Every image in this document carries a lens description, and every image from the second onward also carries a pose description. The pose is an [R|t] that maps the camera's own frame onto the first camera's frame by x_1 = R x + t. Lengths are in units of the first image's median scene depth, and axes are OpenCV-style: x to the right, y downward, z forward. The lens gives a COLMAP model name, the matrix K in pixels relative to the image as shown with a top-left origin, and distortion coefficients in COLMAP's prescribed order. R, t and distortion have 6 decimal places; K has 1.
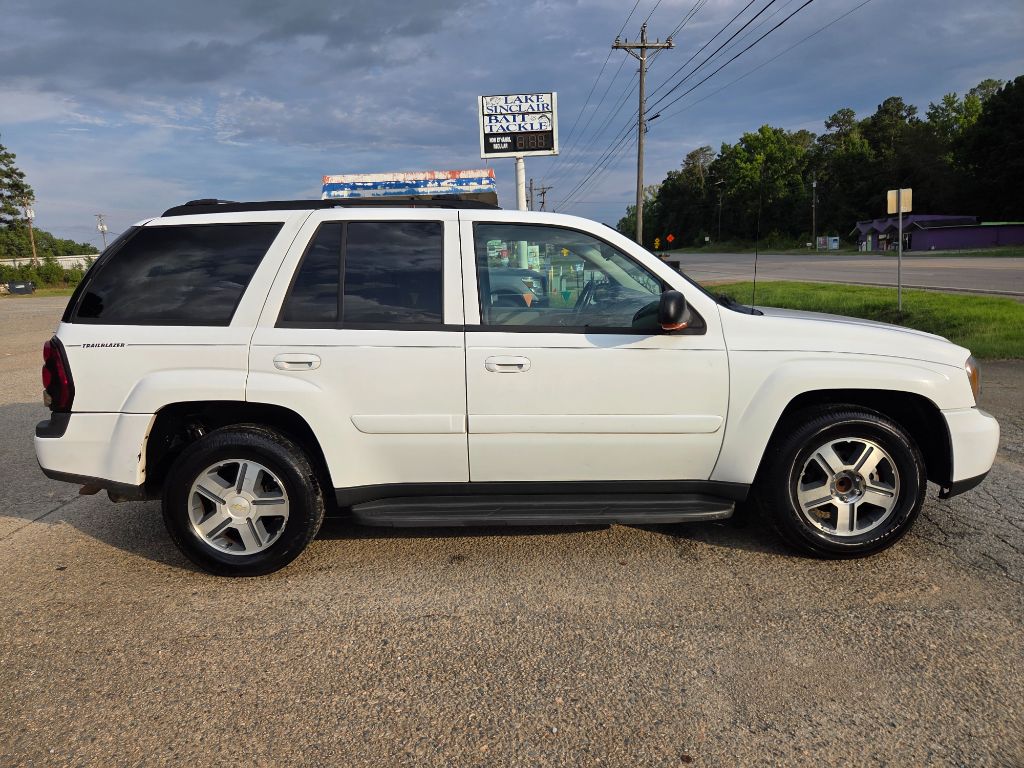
lens RADIAL K [[690.8, 0, 497.3], [0, 690.8, 373.0], [0, 0, 1]] dist [0.061057, -0.044734]
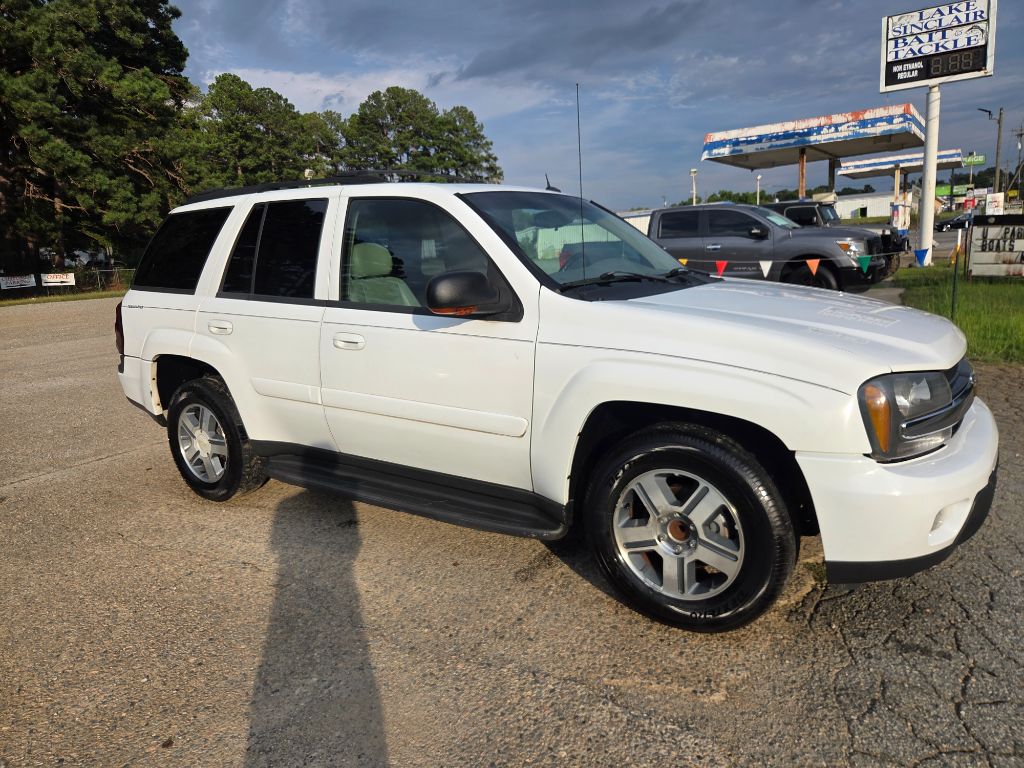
lens RADIAL K [[690.8, 0, 504.3], [0, 690.8, 374.9], [0, 0, 1]] dist [0.061057, -0.044734]
pose [[0.828644, 0.092756, -0.552037, 0.328542], [-0.061960, 0.995314, 0.074230, -0.022913], [0.556336, -0.027306, 0.830509, 0.123883]]
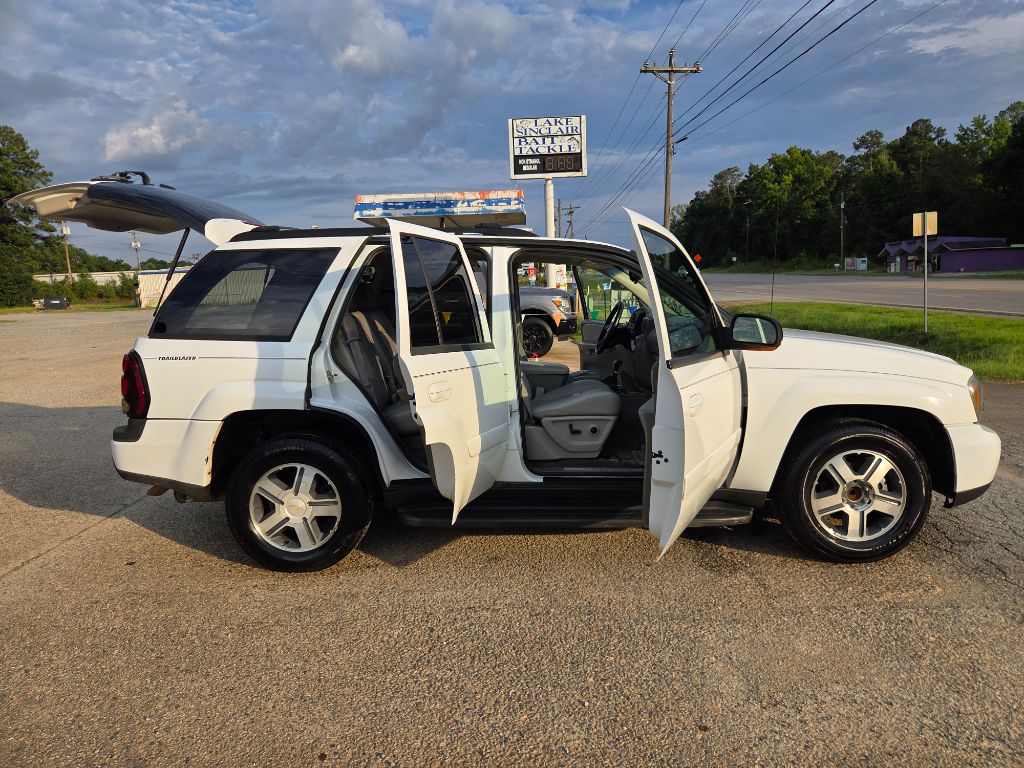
lens RADIAL K [[690.8, 0, 512.1], [0, 690.8, 379.4], [0, 0, 1]] dist [0.061057, -0.044734]
pose [[0.999830, 0.008933, -0.016140, -0.007169], [-0.009205, 0.999816, -0.016839, 0.002979], [0.015987, 0.016984, 0.999728, -0.039532]]
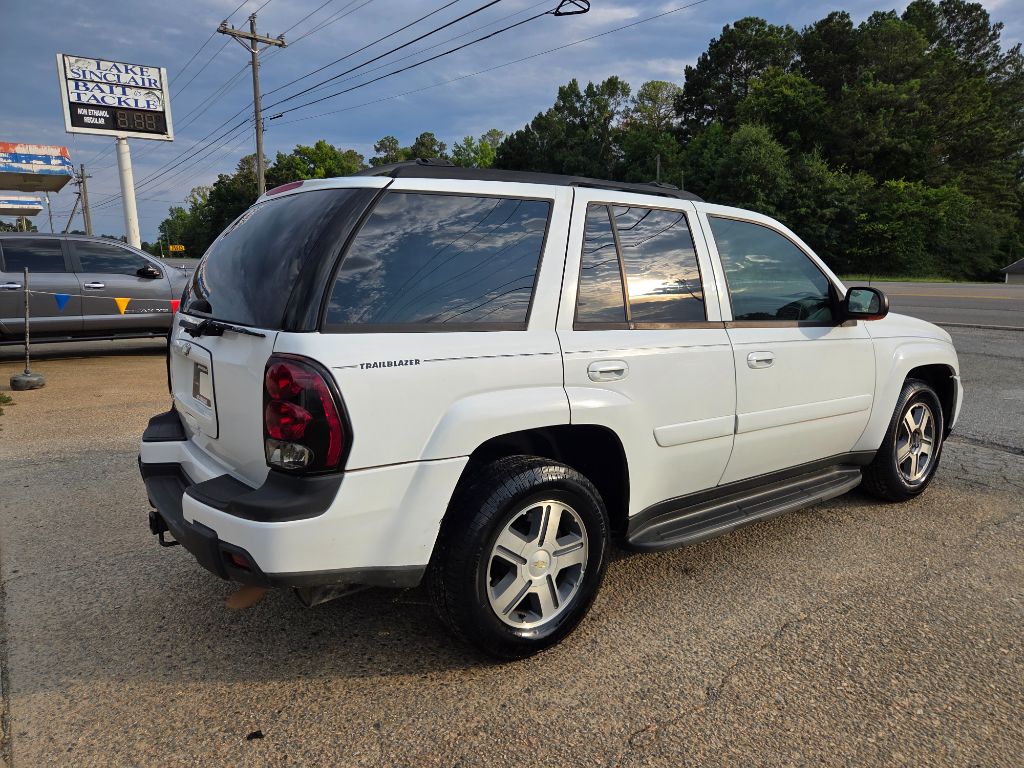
lens RADIAL K [[690.8, 0, 510.0], [0, 690.8, 384.6], [0, 0, 1]] dist [0.061057, -0.044734]
pose [[0.801765, -0.073363, 0.593119, -0.377932], [0.072478, 0.997048, 0.025352, -0.012441], [-0.593228, 0.022662, 0.804715, 0.178831]]
